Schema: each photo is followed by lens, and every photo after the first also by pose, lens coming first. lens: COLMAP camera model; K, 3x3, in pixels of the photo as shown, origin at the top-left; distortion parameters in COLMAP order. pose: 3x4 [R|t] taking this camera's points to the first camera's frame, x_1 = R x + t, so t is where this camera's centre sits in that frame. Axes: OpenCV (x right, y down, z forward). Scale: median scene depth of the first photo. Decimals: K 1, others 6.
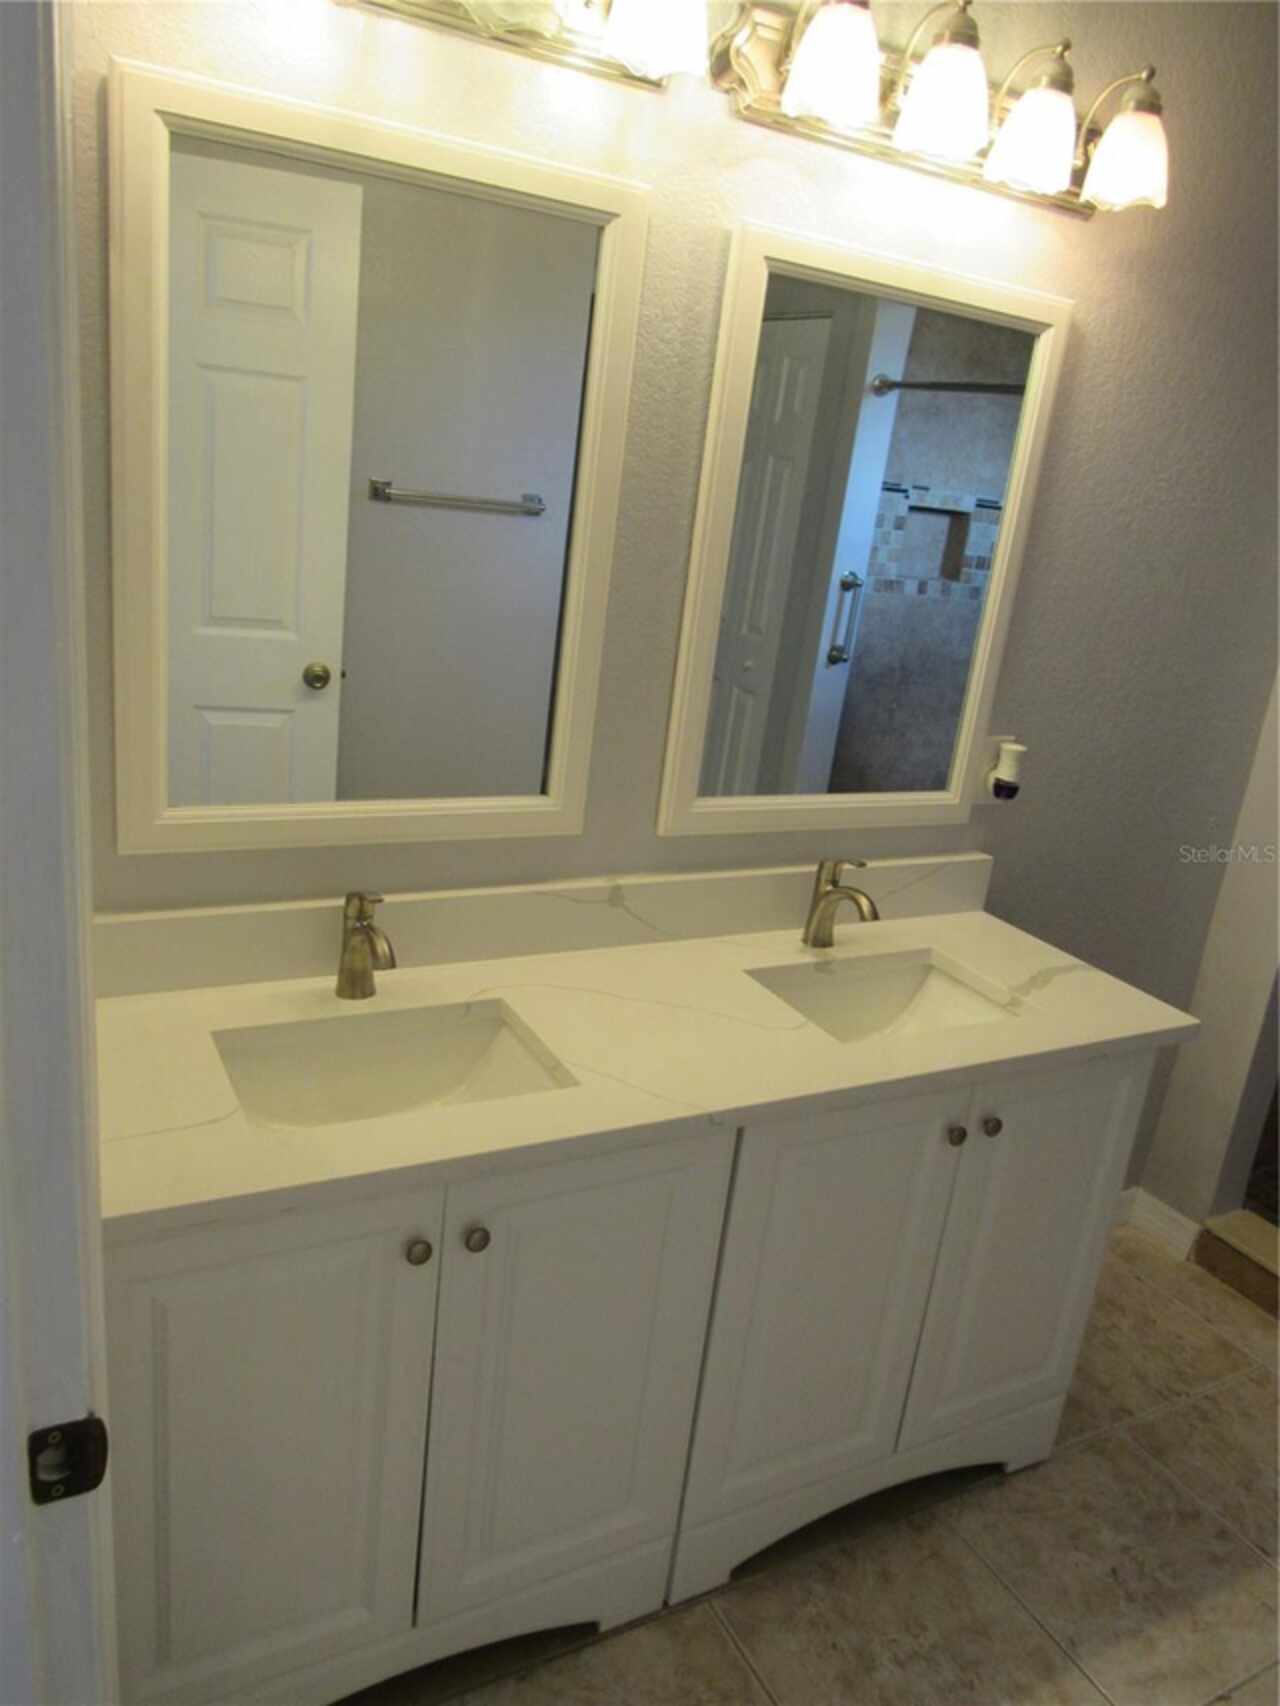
lens RADIAL K [[1211.7, 0, 640.0], [0, 1211.7, 853.0], [0, 0, 1]] dist [-0.021336, 0.004173]
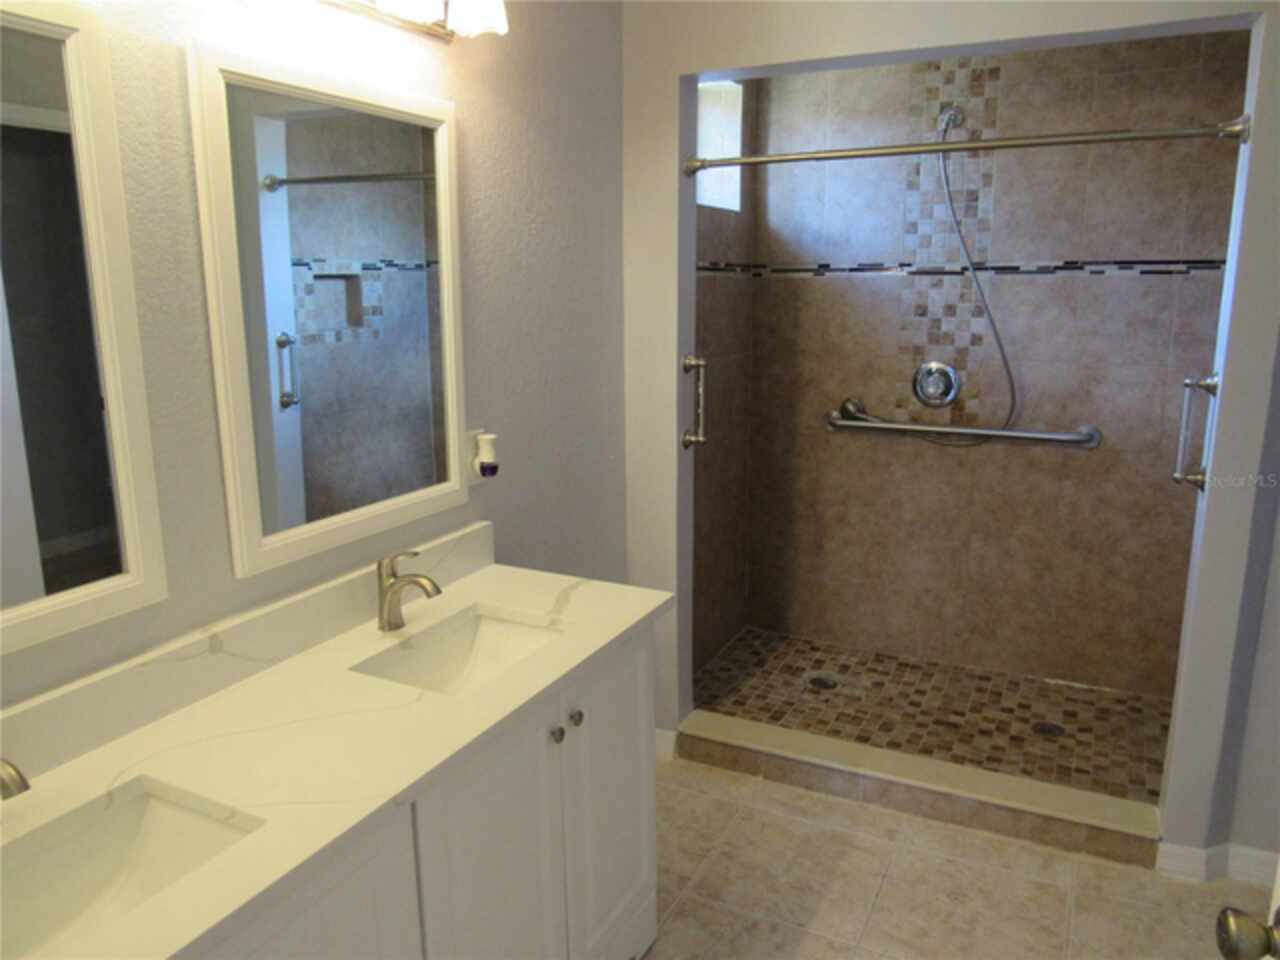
lens RADIAL K [[909.1, 0, 640.0], [0, 909.1, 480.0], [0, 0, 1]] dist [-0.021336, 0.004173]
pose [[0.818790, -0.236694, 0.523029, -0.089465], [0.264325, 0.964170, 0.022535, -0.021995], [-0.509623, 0.119798, 0.852017, 0.083923]]
